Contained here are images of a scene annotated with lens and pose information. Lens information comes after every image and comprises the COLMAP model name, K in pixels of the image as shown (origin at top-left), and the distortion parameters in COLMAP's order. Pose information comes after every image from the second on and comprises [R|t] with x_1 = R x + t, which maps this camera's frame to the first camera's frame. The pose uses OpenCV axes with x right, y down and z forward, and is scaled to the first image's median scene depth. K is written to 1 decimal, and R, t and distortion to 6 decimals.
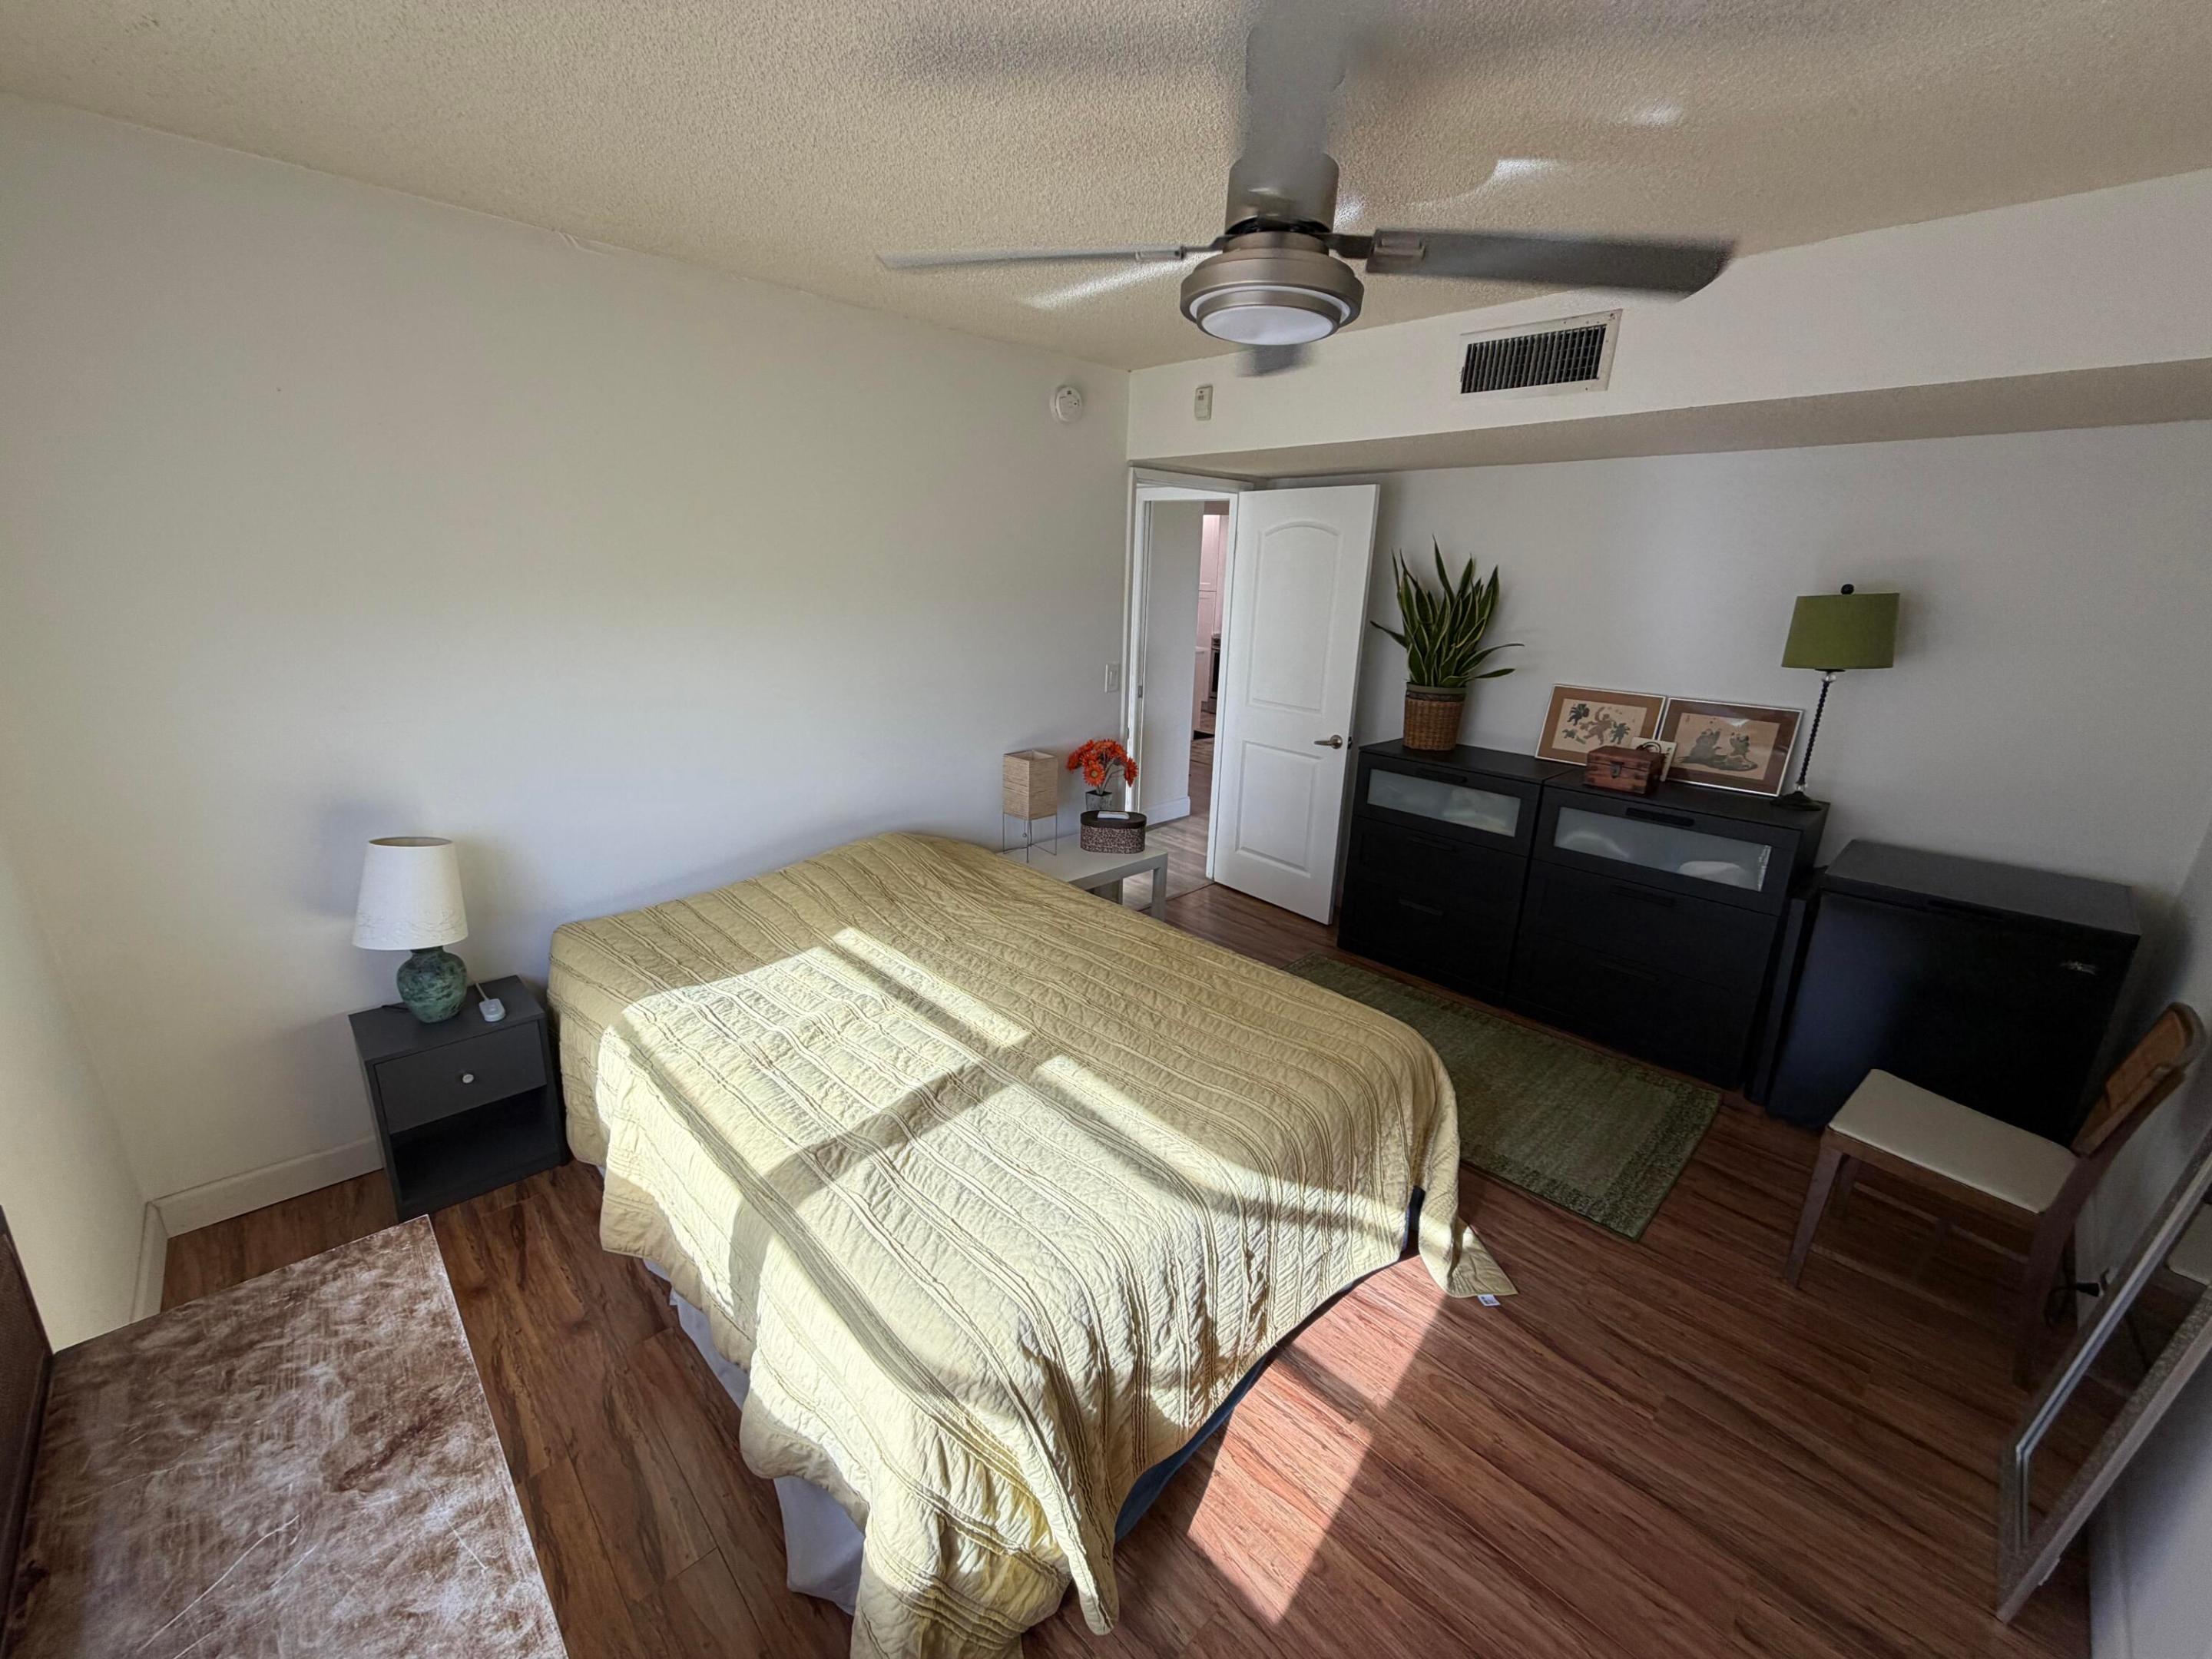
lens RADIAL K [[881.2, 0, 1101.9], [0, 881.2, 824.0], [0, 0, 1]] dist [-0.001227, 0.000309]
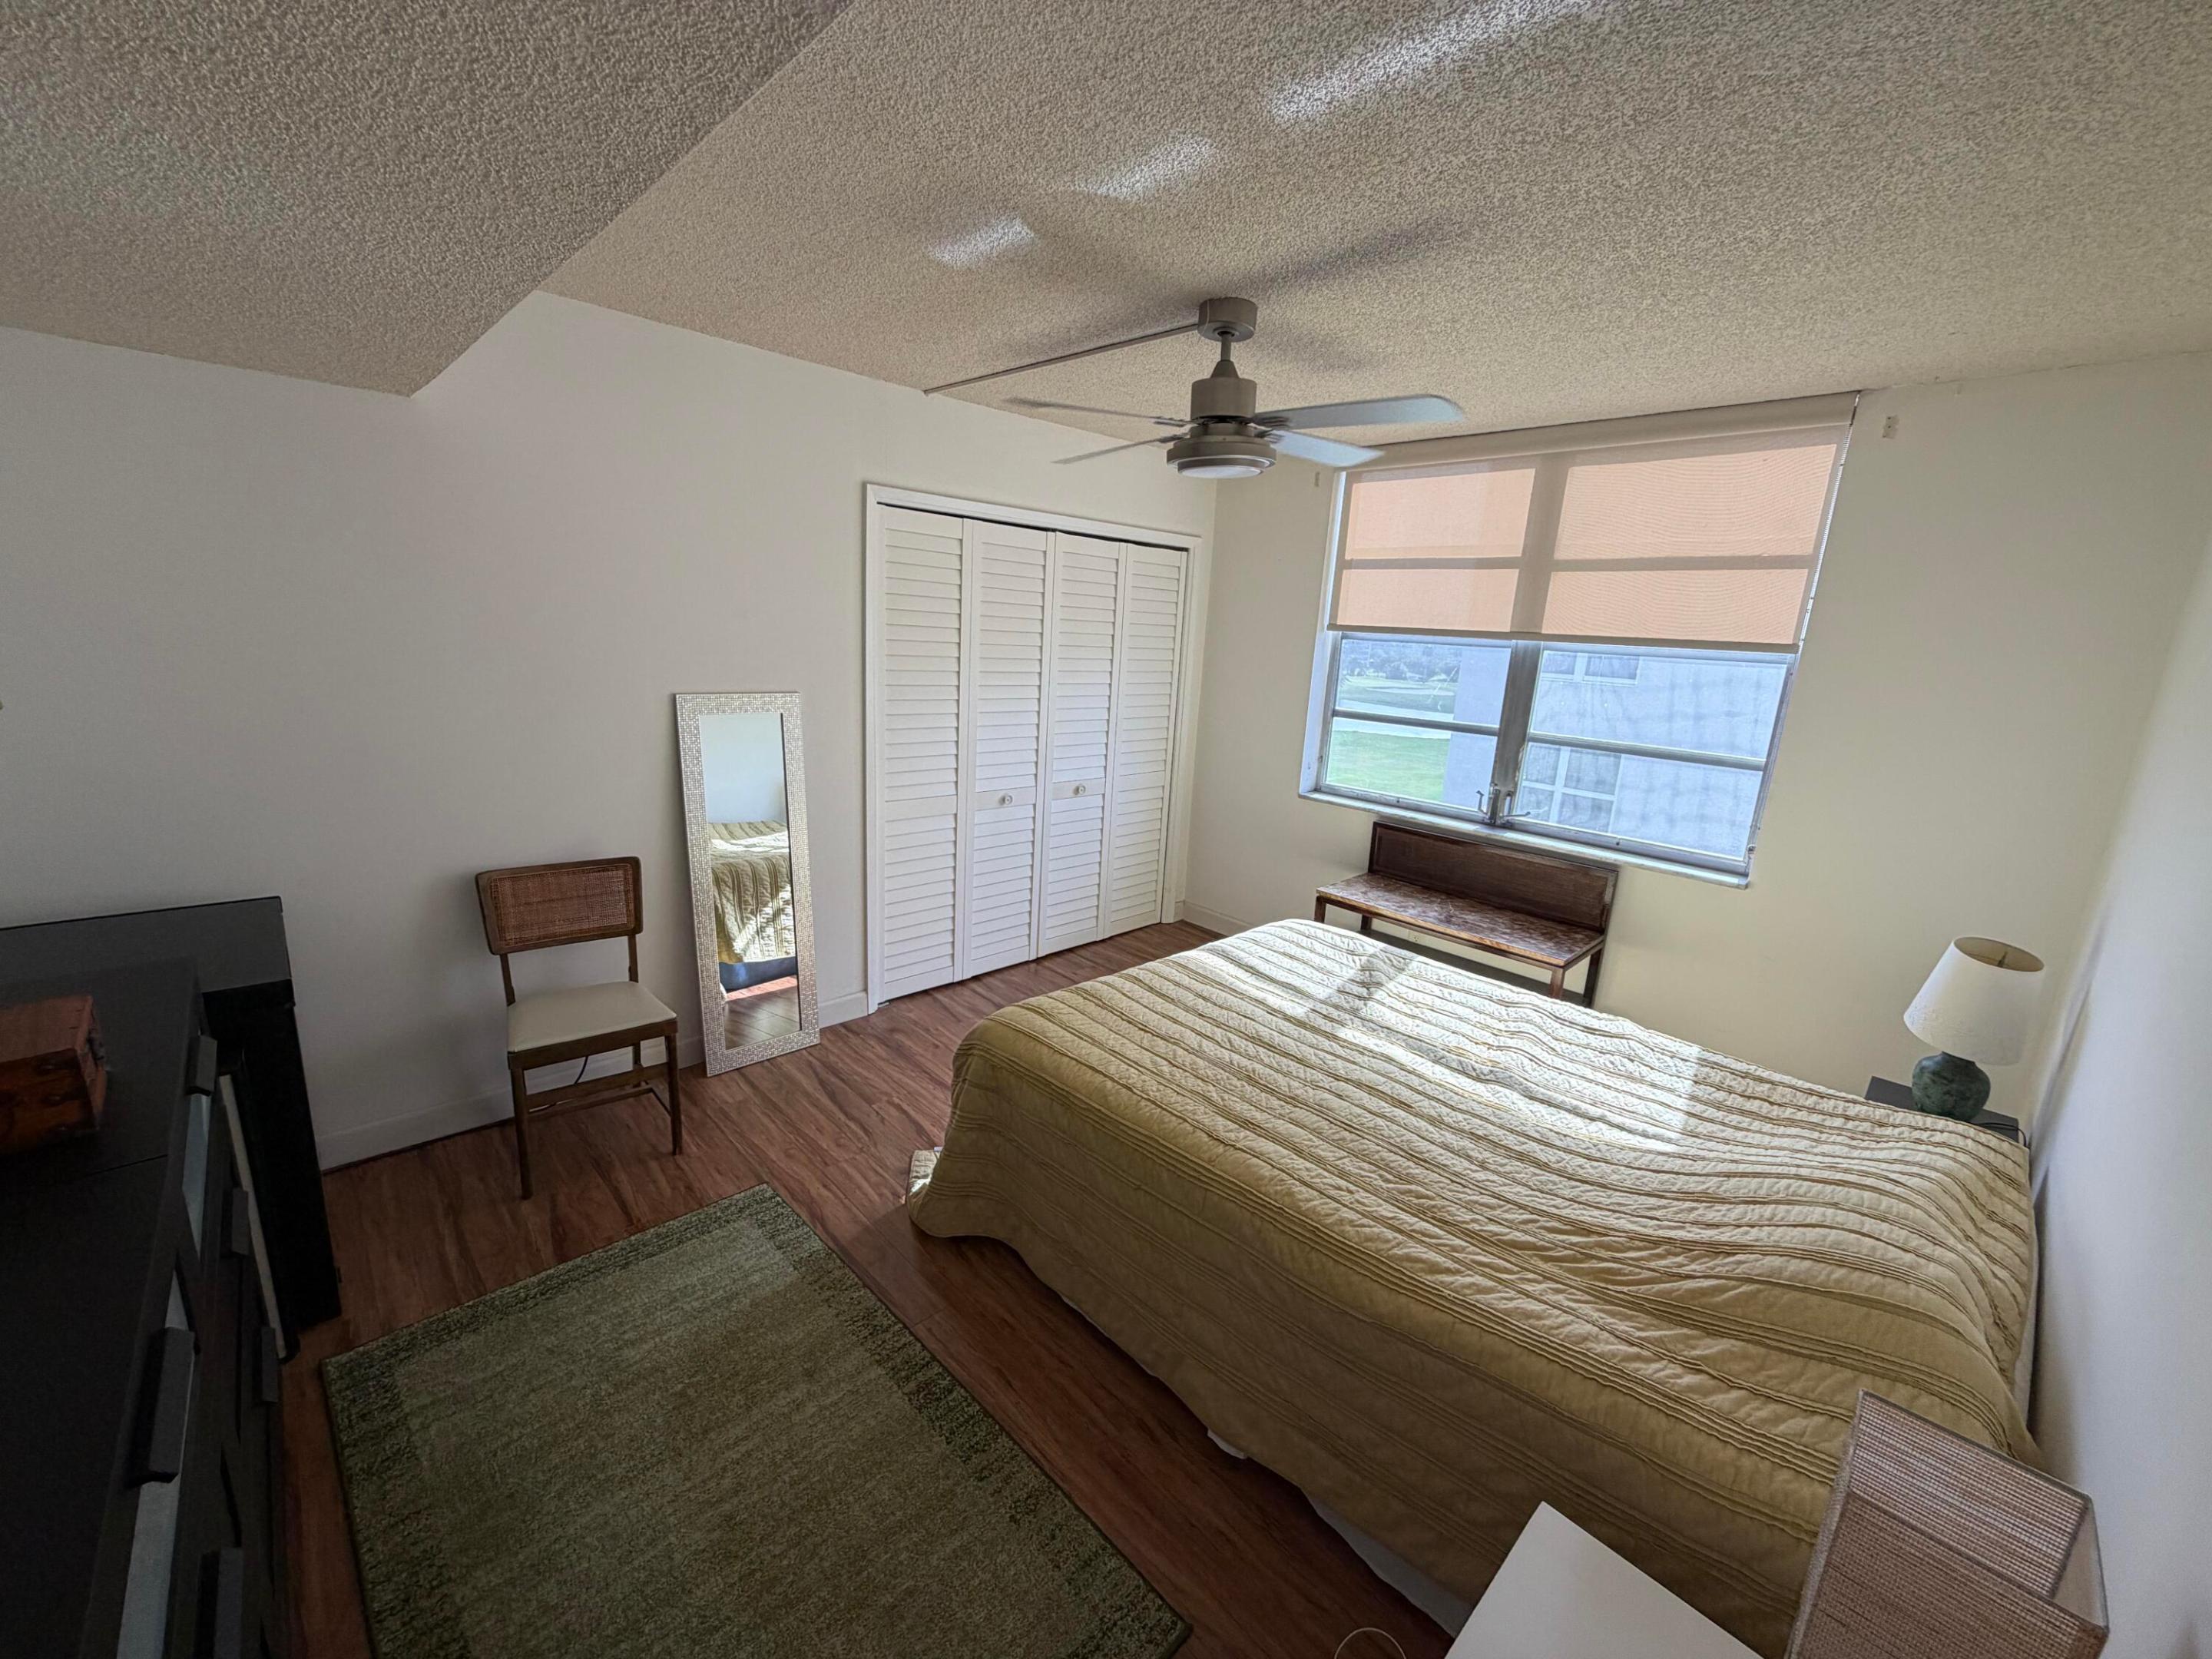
lens RADIAL K [[881.2, 0, 1108.3], [0, 881.2, 834.0], [0, 0, 1]] dist [-0.001227, 0.000309]
pose [[-0.997456, -0.071199, -0.003606, 0.243424], [-0.064208, 0.875239, 0.479409, -0.548231], [-0.030978, 0.478421, -0.877584, 2.018961]]
